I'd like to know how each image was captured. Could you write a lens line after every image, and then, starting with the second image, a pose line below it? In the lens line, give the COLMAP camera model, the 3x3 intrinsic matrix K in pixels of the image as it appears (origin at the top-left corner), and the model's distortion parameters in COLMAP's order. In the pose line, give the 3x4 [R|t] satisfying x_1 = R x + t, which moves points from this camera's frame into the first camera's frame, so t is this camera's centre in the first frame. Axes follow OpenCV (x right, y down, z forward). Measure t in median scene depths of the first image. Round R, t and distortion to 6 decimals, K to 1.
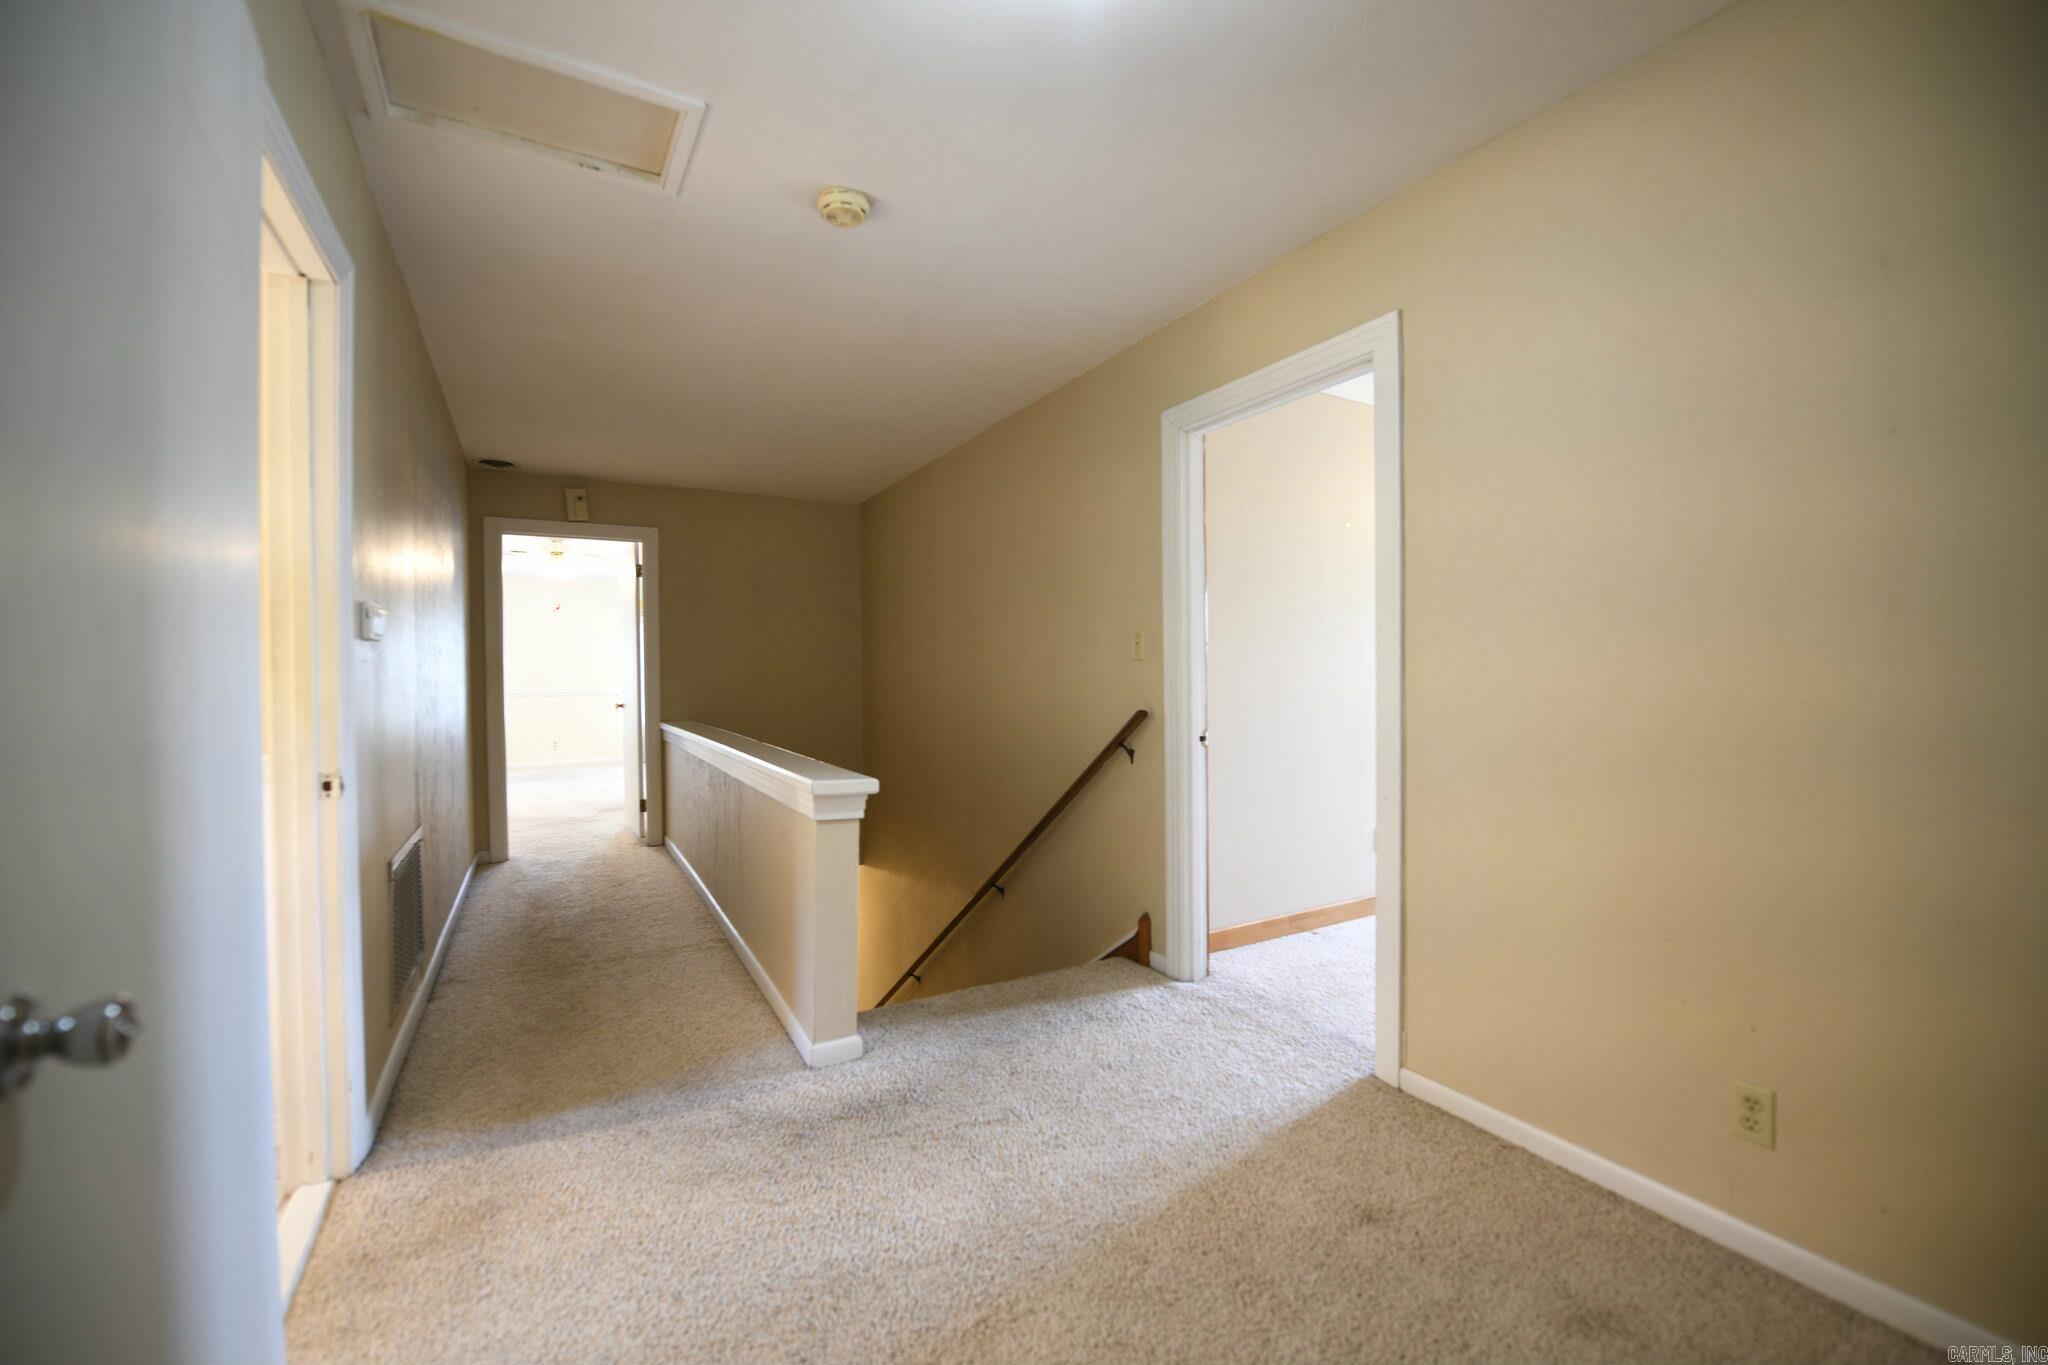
lens RADIAL K [[822.4, 0, 1019.0], [0, 822.4, 679.7], [0, 0, 1]] dist [-0.005238, -0.005537]
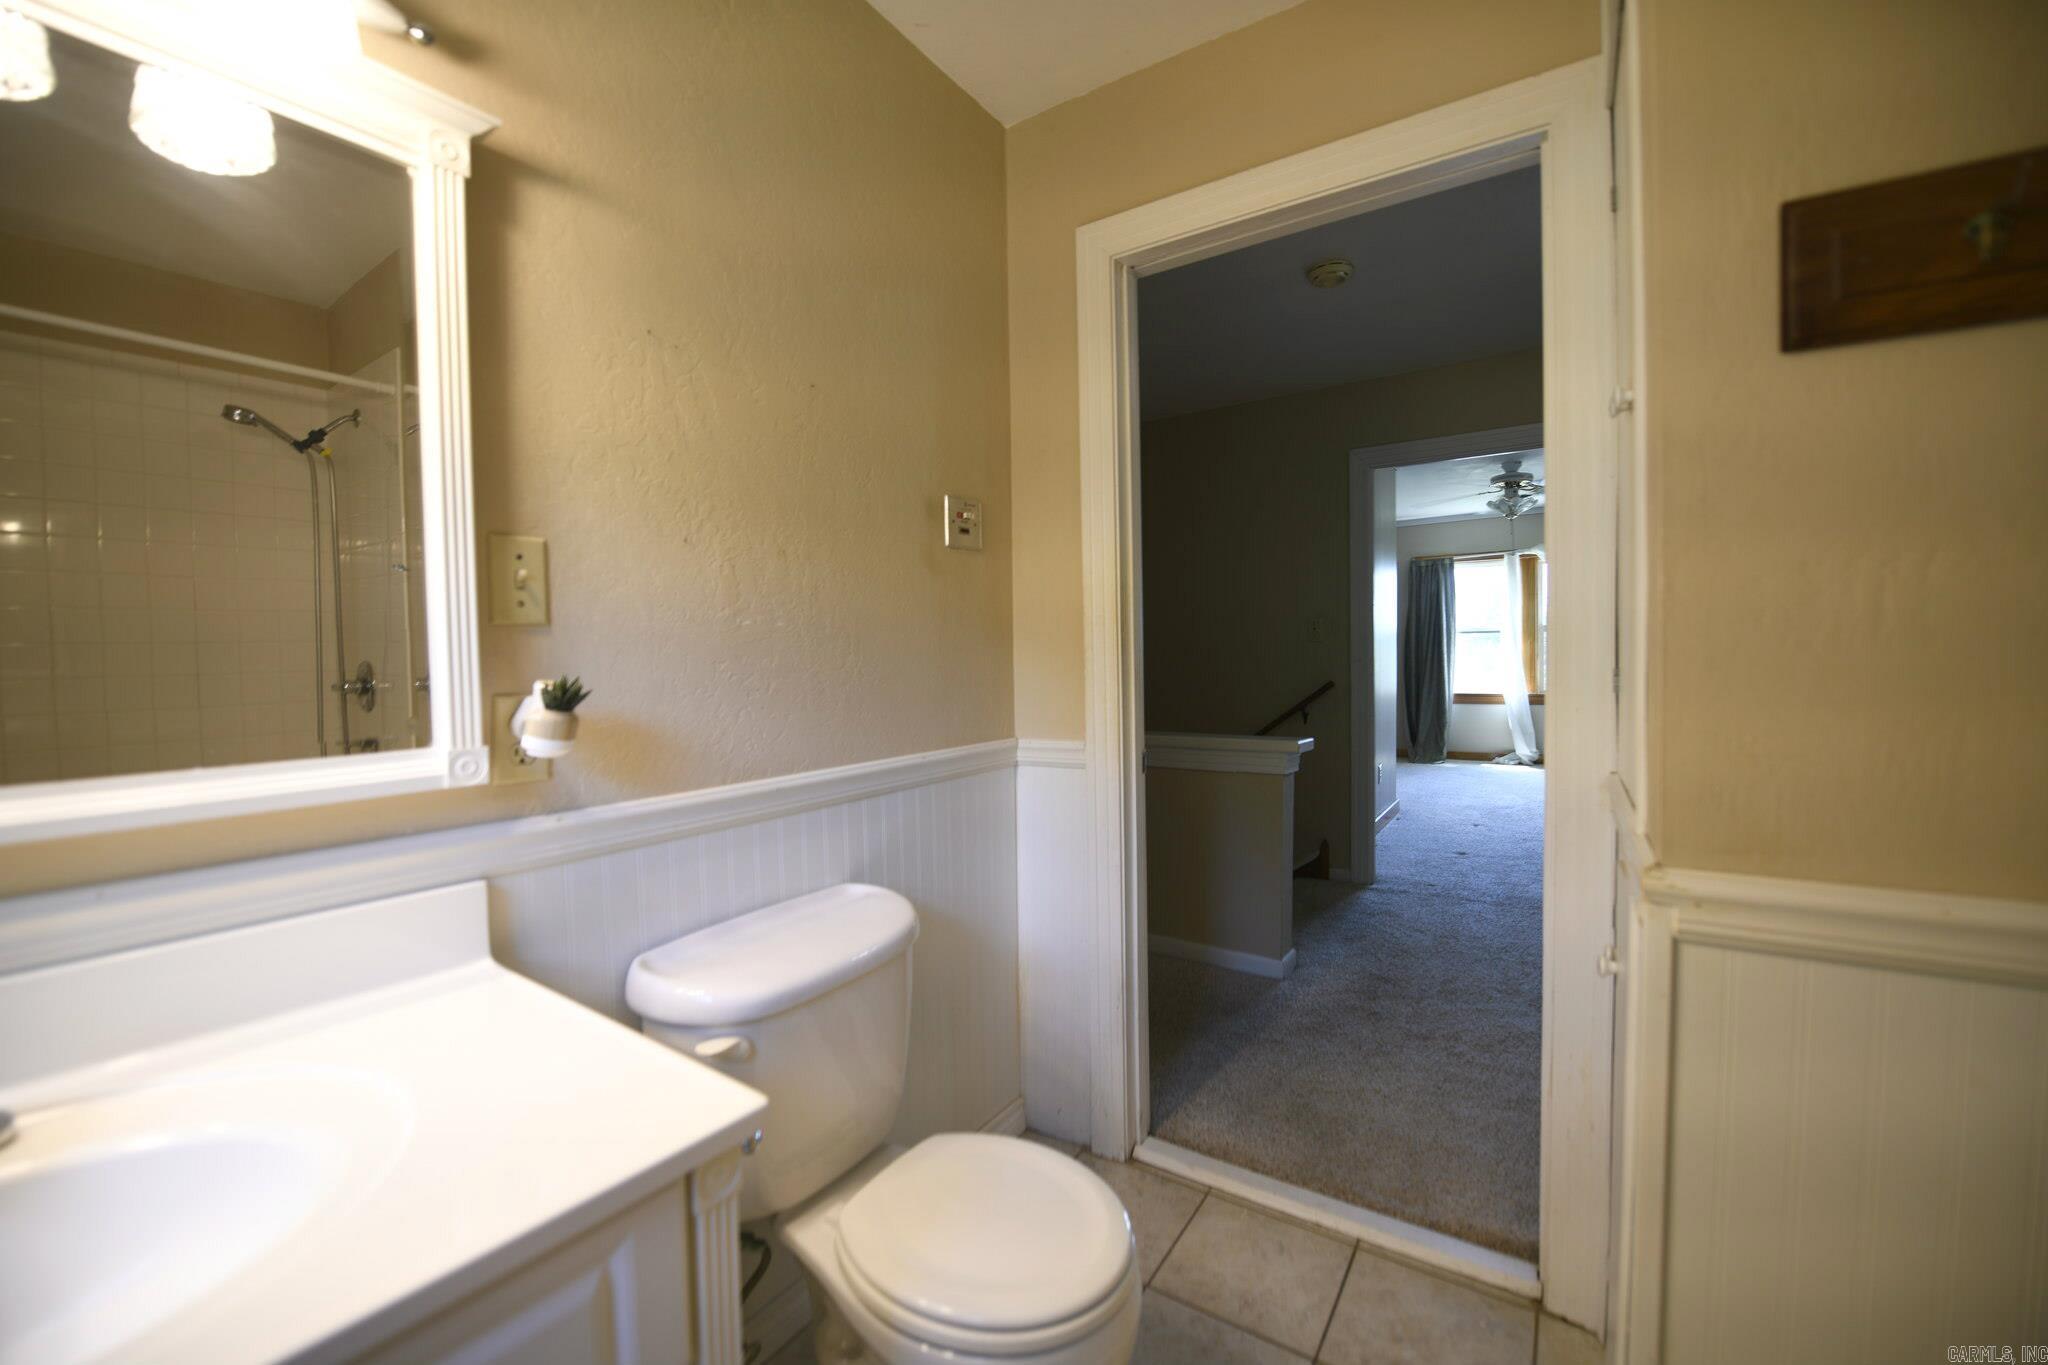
lens RADIAL K [[822.4, 0, 1019.0], [0, 822.4, 679.7], [0, 0, 1]] dist [-0.005238, -0.005537]
pose [[0.892728, -0.020993, 0.450106, -0.885359], [0.009776, 0.999581, 0.027231, -0.004164], [-0.450489, -0.019909, 0.892560, 0.079385]]
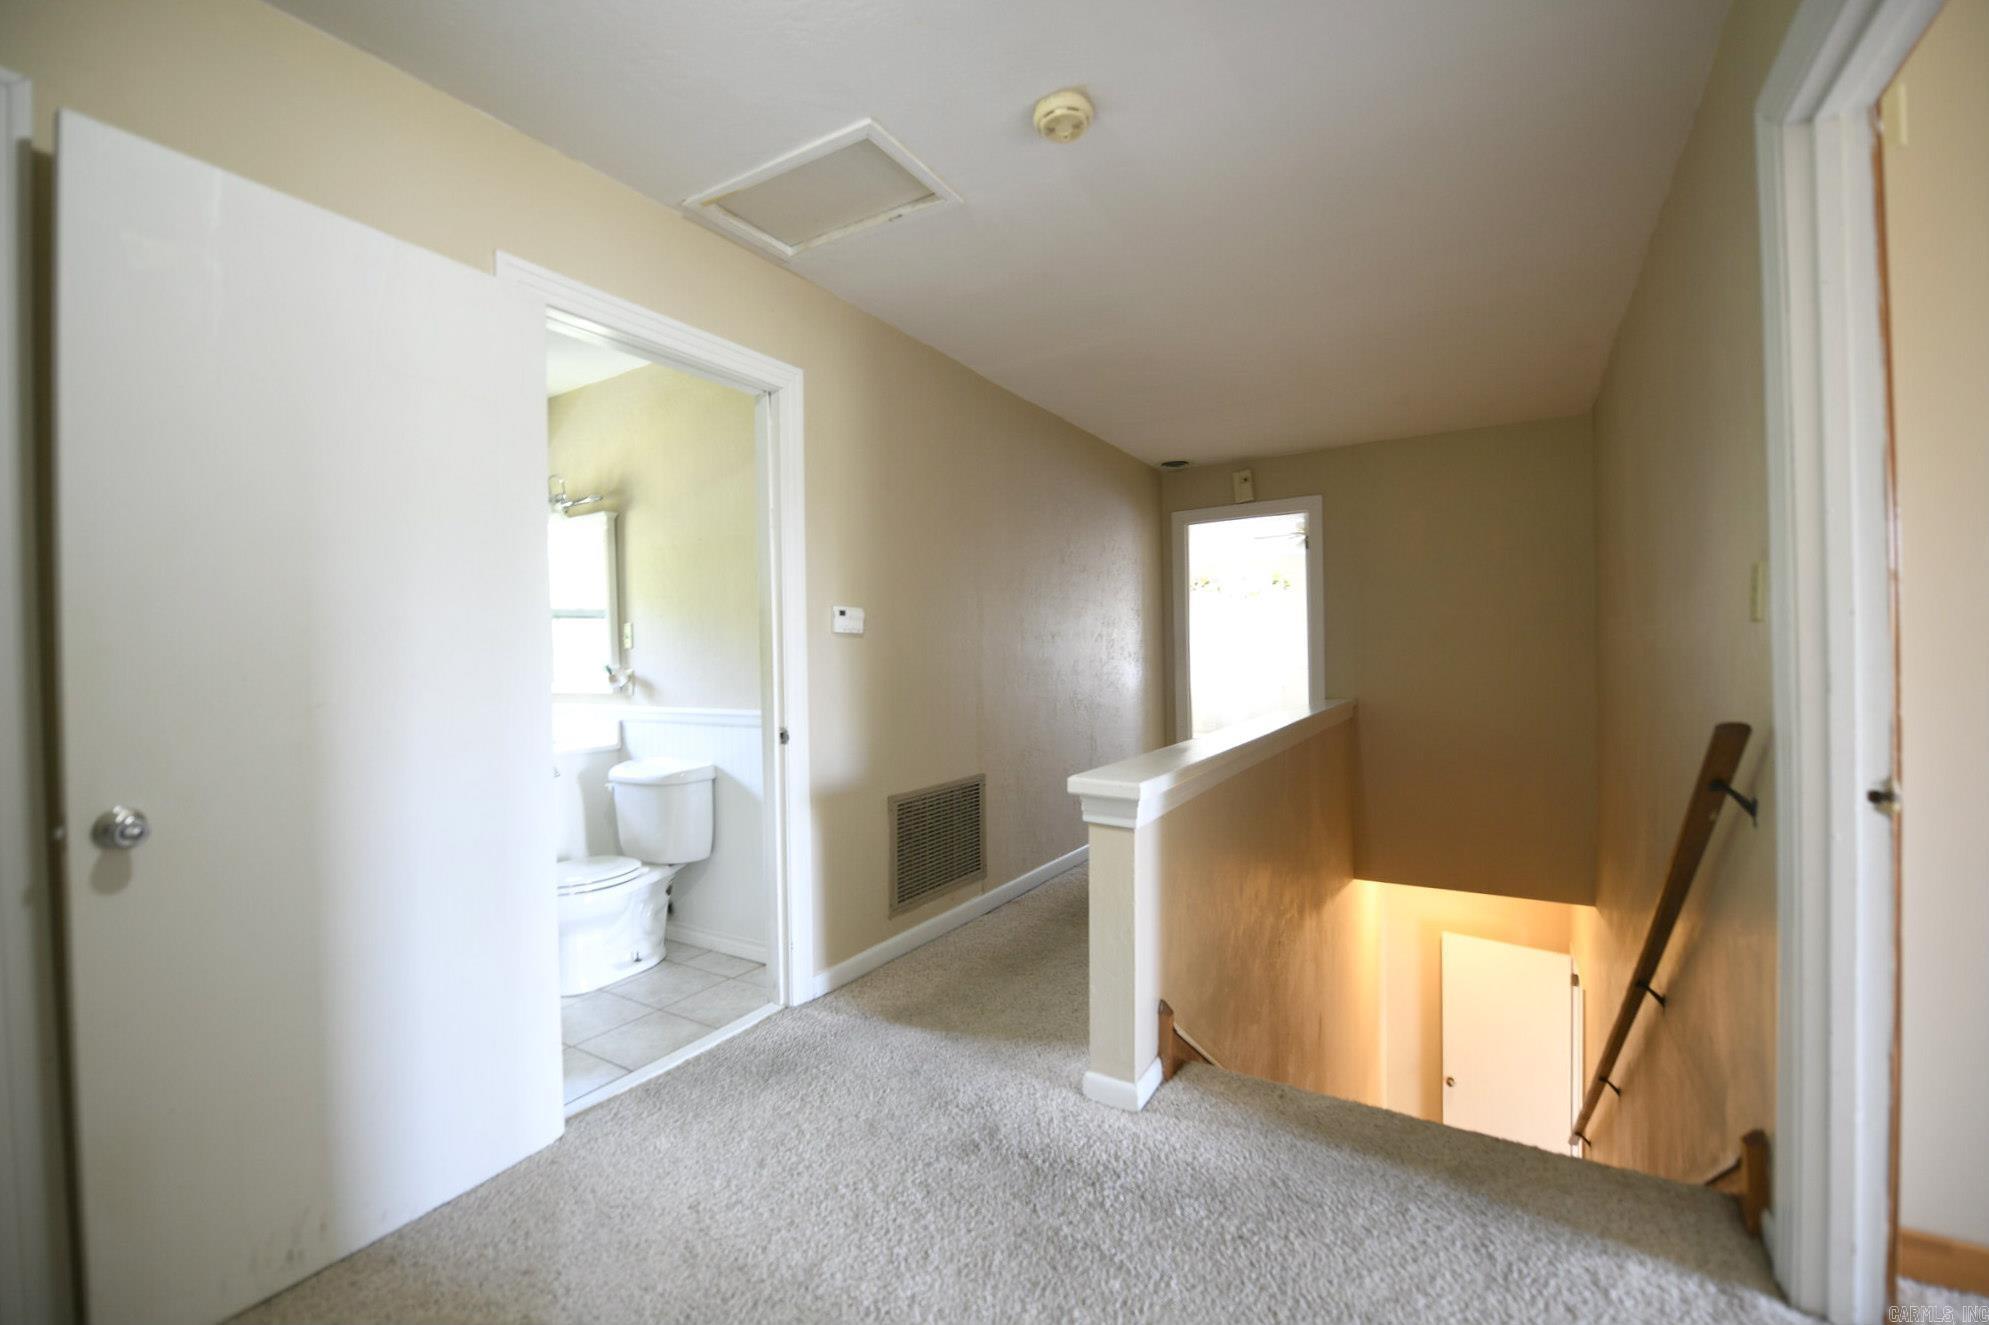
lens RADIAL K [[817.2, 0, 994.5], [0, 817.2, 662.5], [0, 0, 1]] dist [-0.002620, -0.007282]
pose [[0.482218, 0.004981, -0.876037, 0.372388], [0.009870, 0.999889, 0.011119, -0.008411], [0.875995, -0.014009, 0.482116, 0.382432]]
